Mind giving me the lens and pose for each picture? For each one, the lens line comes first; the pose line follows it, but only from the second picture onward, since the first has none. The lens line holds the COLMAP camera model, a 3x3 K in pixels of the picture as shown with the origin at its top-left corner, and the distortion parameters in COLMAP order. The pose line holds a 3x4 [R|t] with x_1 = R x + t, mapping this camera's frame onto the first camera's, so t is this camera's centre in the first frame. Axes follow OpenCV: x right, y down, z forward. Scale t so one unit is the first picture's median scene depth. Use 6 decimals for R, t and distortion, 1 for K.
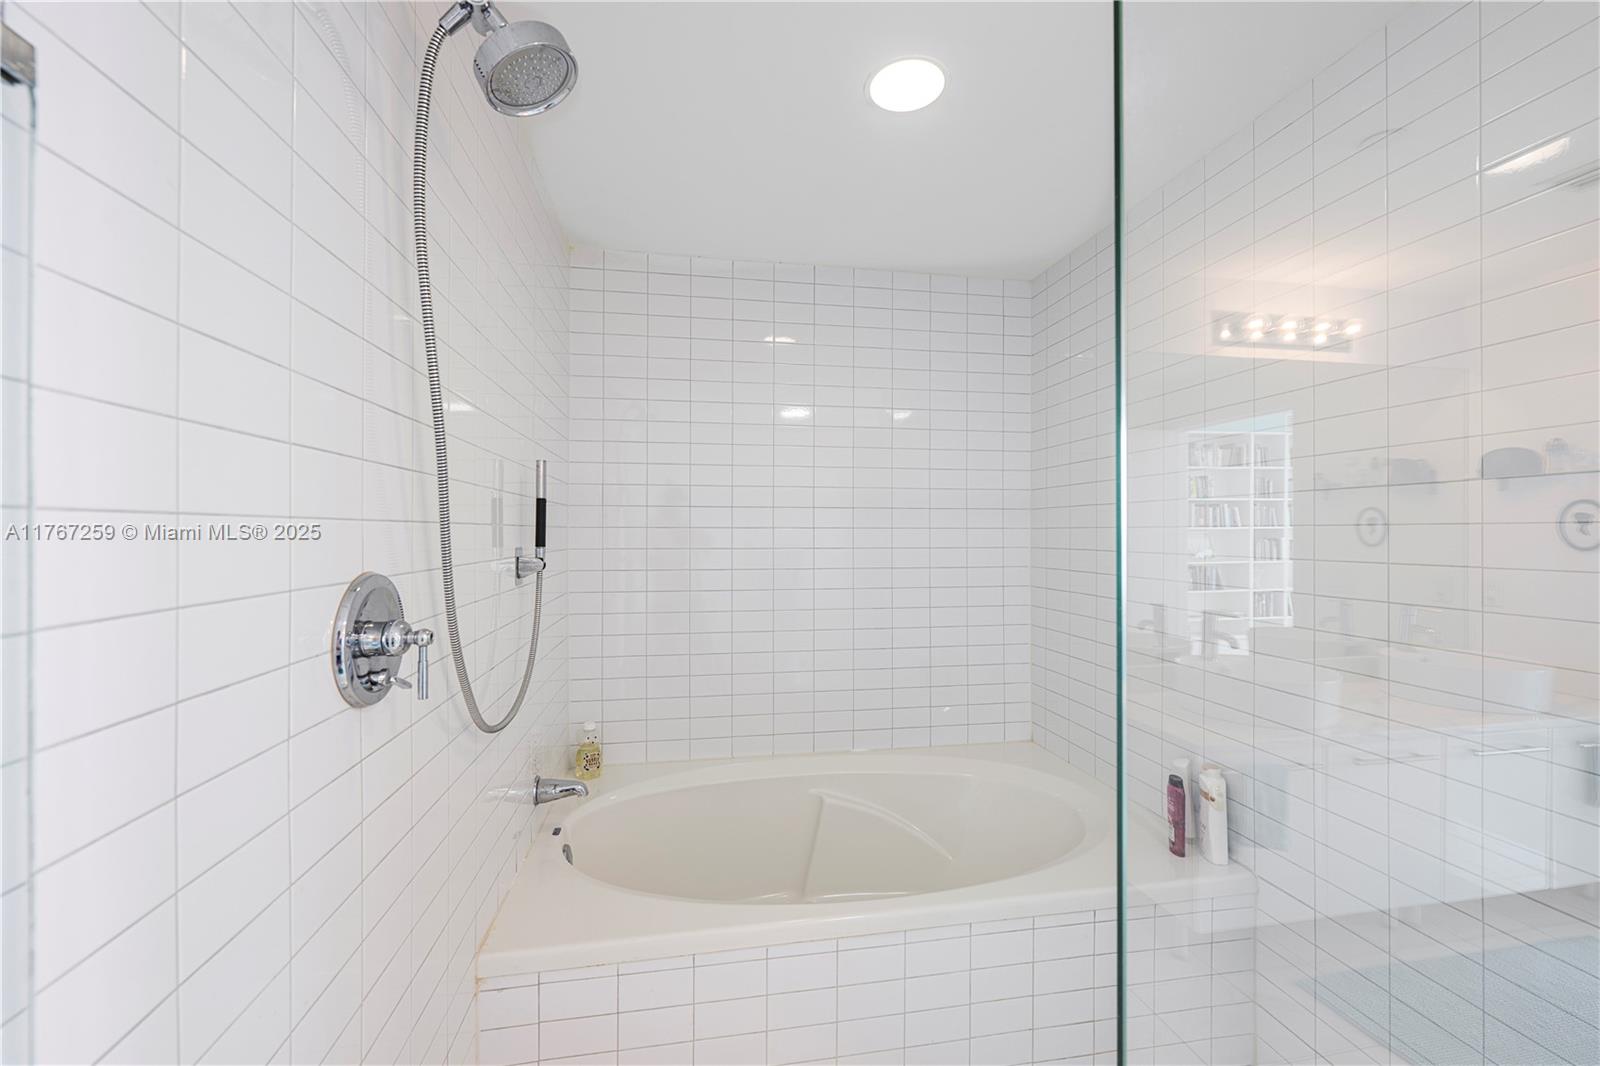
lens RADIAL K [[648.7, 0, 801.3], [0, 648.7, 538.3], [0, 0, 1]] dist [0.000666, 0.000111]
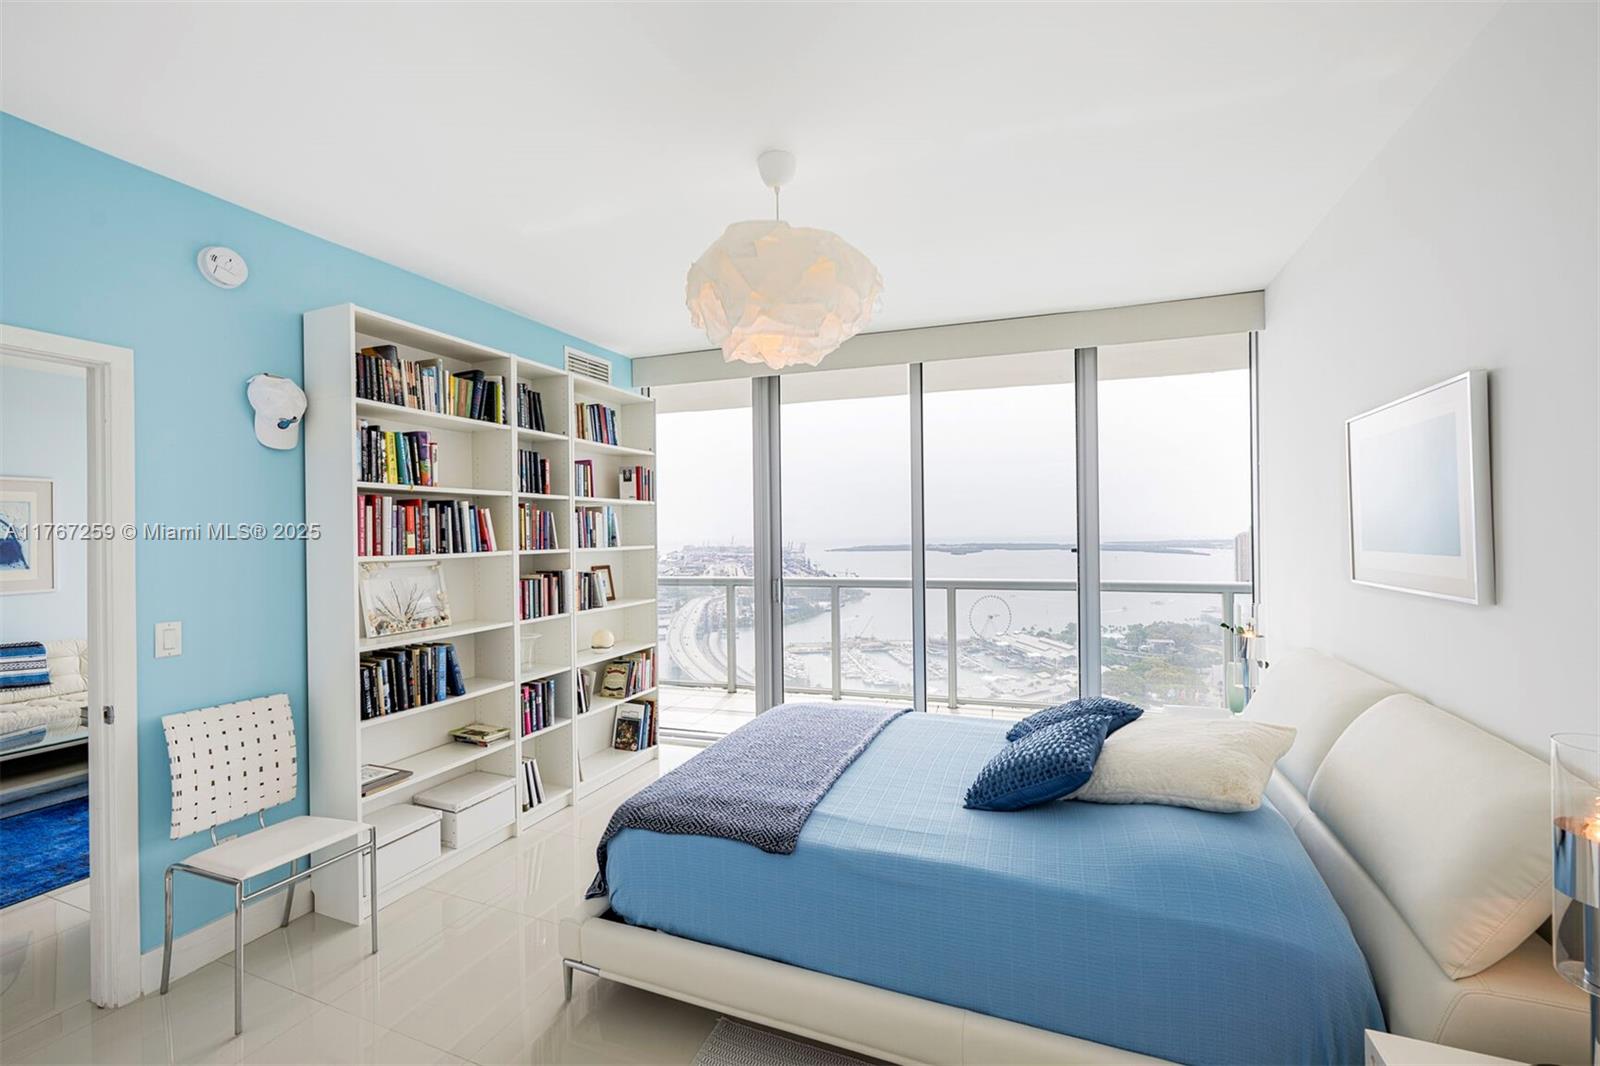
lens RADIAL K [[677.6, 0, 800.0], [0, 677.6, 533.0], [0, 0, 1]] dist [0.001144, 0.000010]
pose [[0.514424, -0.004552, 0.857524, 0.370006], [0.014905, 0.999882, -0.003634, -0.025477], [-0.857407, 0.014651, 0.514431, 0.559029]]
